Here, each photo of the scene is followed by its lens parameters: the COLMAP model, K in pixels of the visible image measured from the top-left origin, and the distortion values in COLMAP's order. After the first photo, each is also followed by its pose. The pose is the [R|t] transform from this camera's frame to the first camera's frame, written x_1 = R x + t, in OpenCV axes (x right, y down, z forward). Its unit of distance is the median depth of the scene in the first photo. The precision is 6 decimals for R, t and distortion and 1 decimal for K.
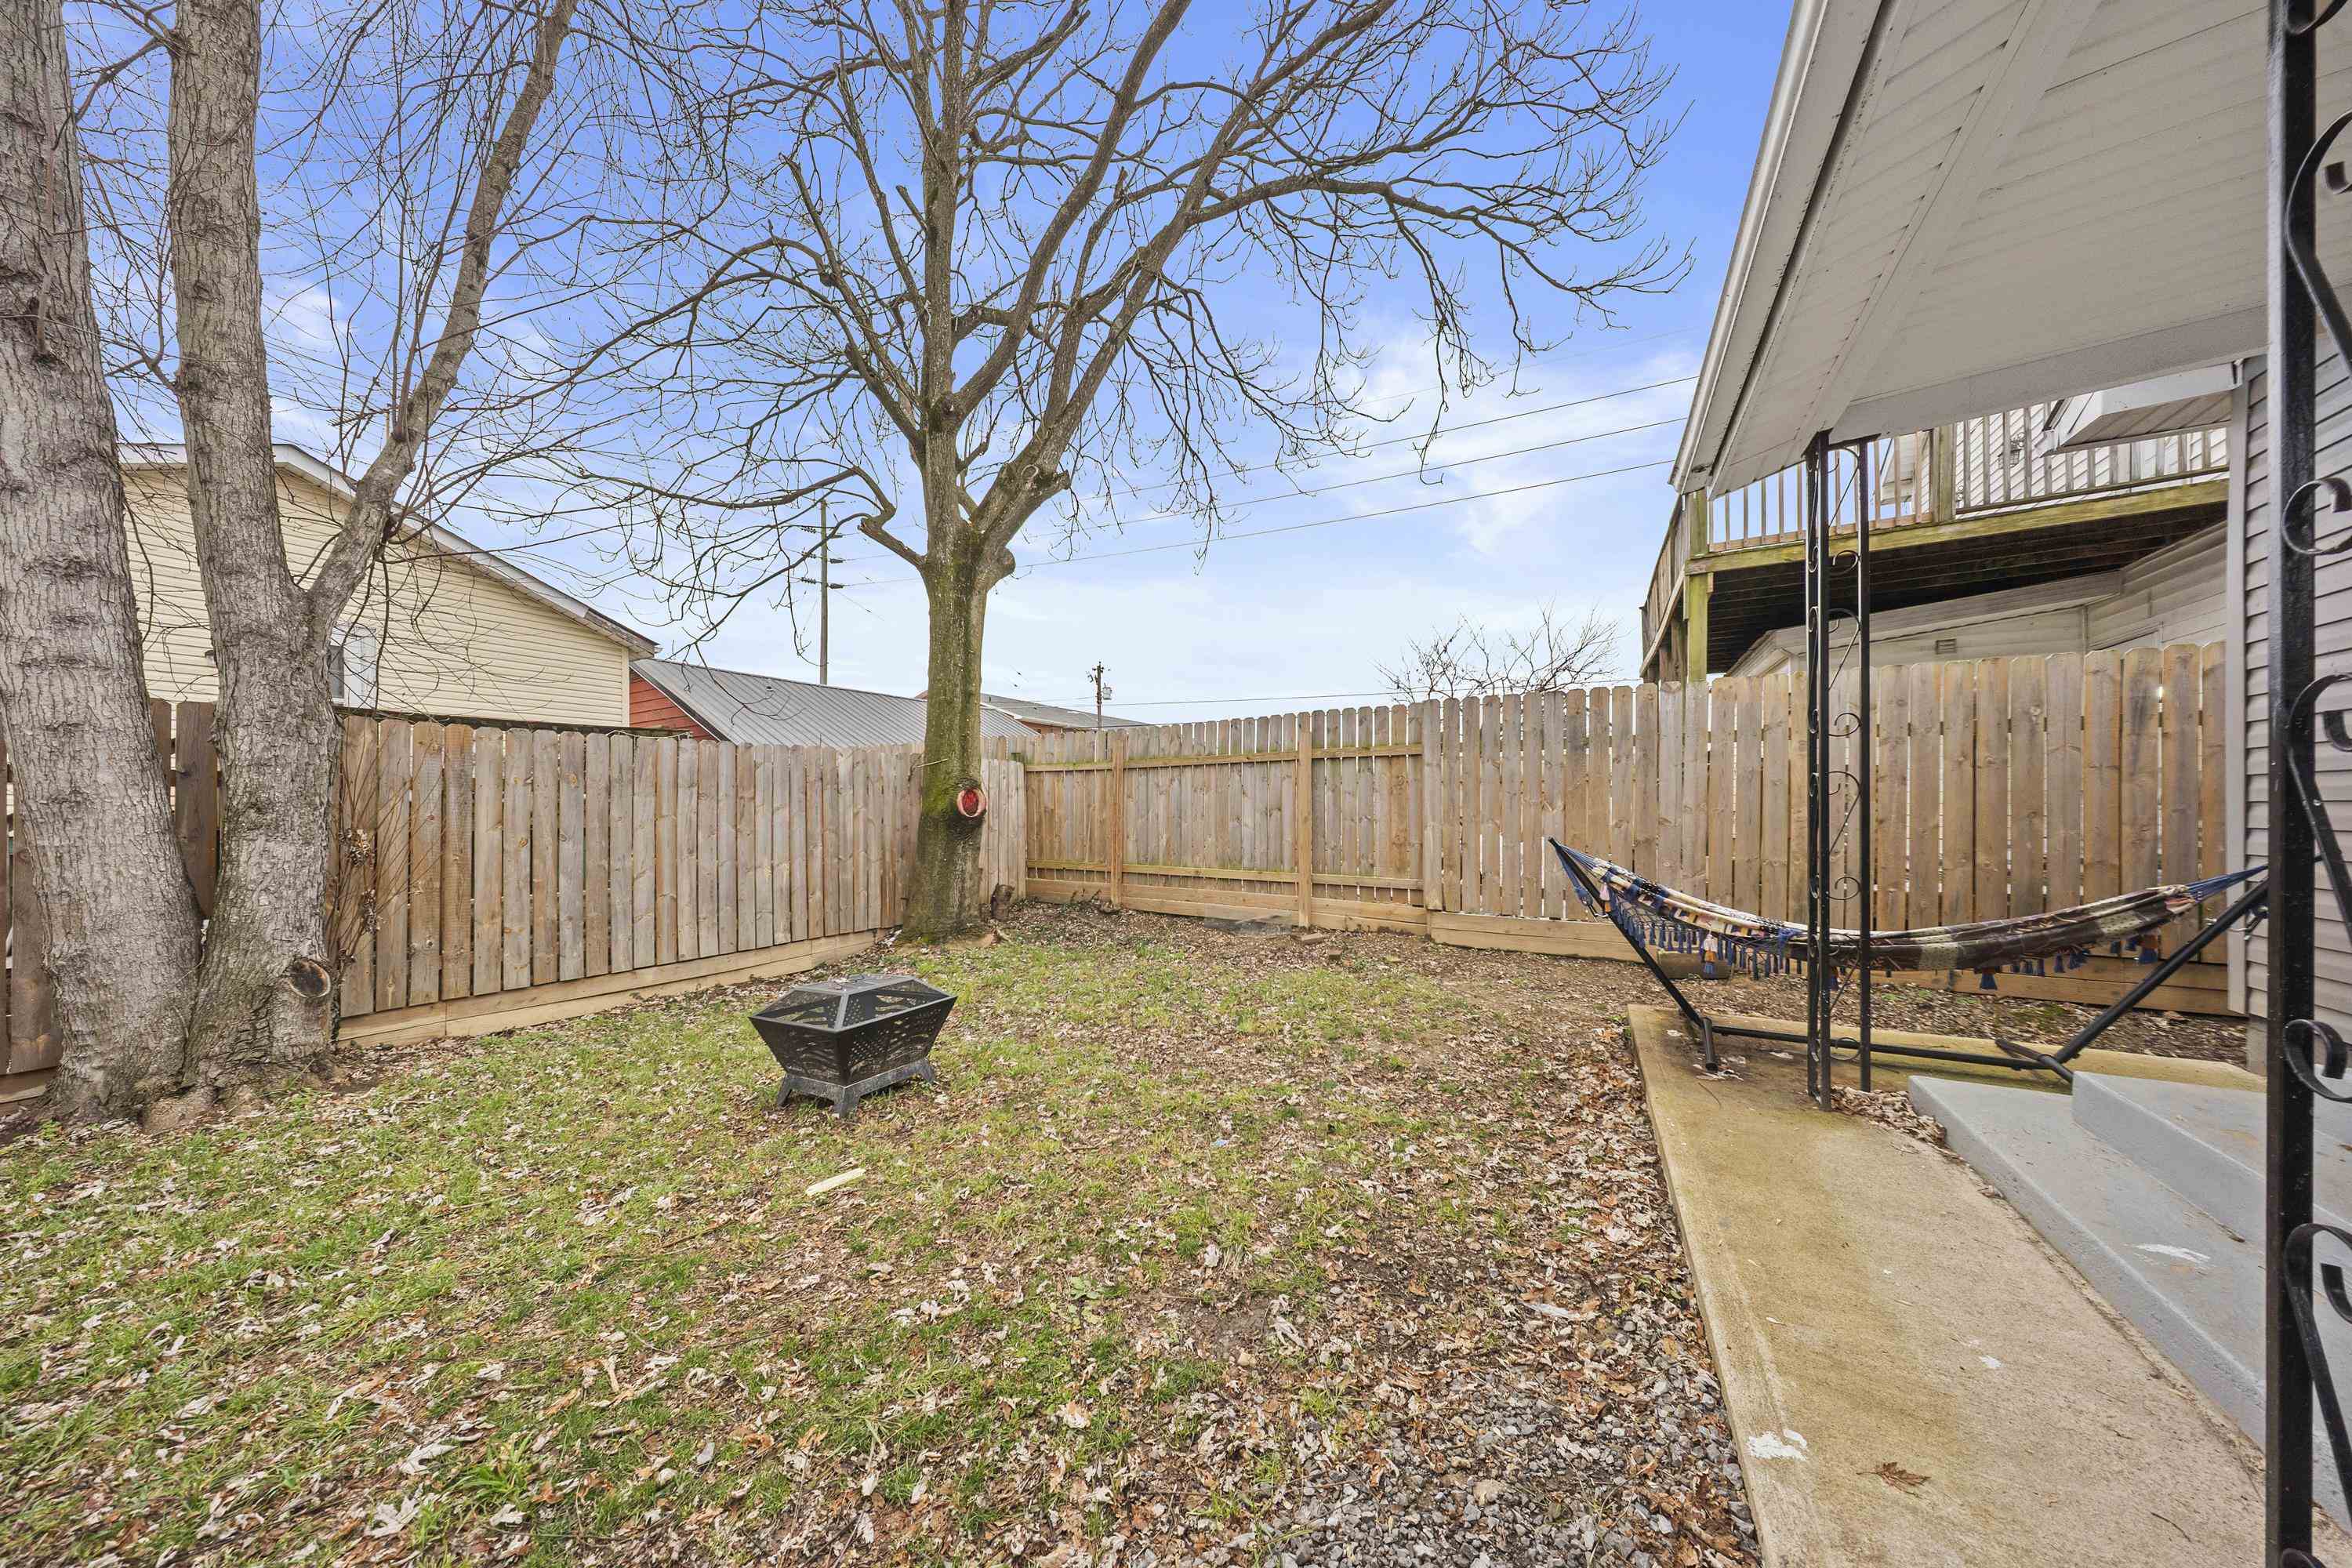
lens RADIAL K [[693.9, 0, 1181.3], [0, 693.9, 802.3], [0, 0, 1]] dist [-0.000672, -0.000124]
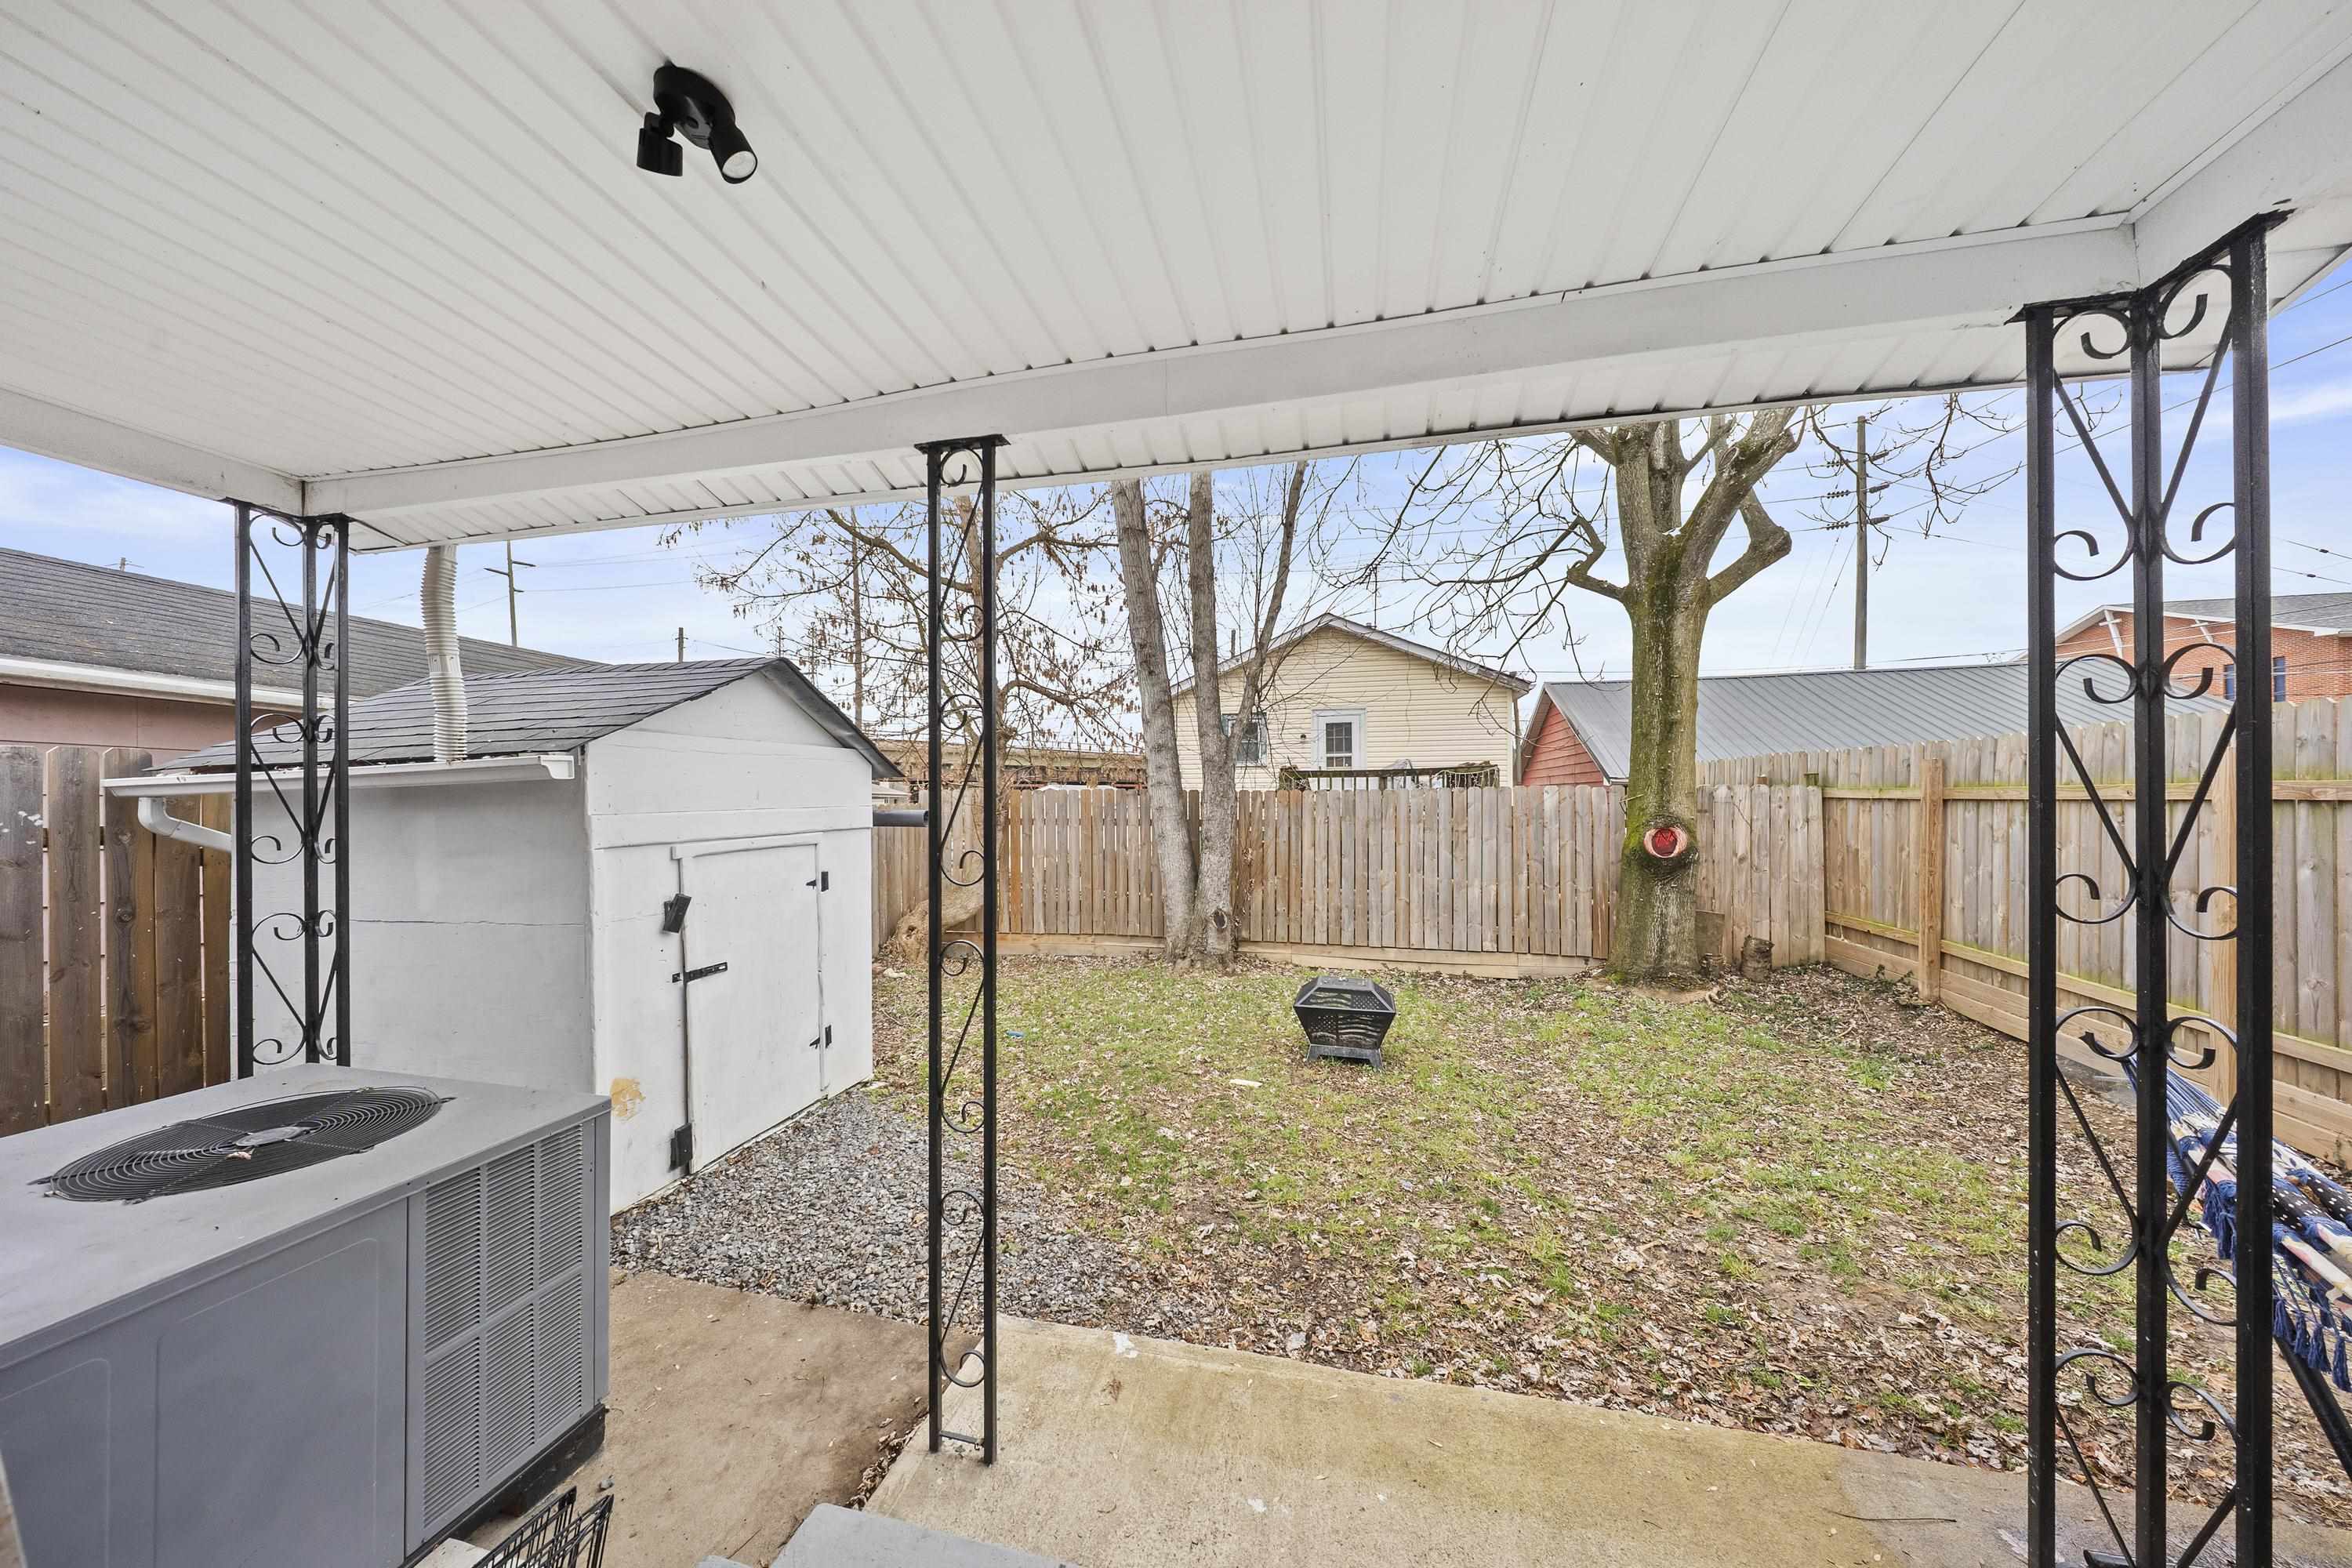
lens RADIAL K [[693.9, 0, 1181.3], [0, 693.9, 802.3], [0, 0, 1]] dist [-0.000672, -0.000124]
pose [[0.329969, 0.003211, -0.943986, 0.446982], [0.001041, 0.999992, 0.003765, -0.070822], [0.943991, -0.002225, 0.329963, 0.105888]]
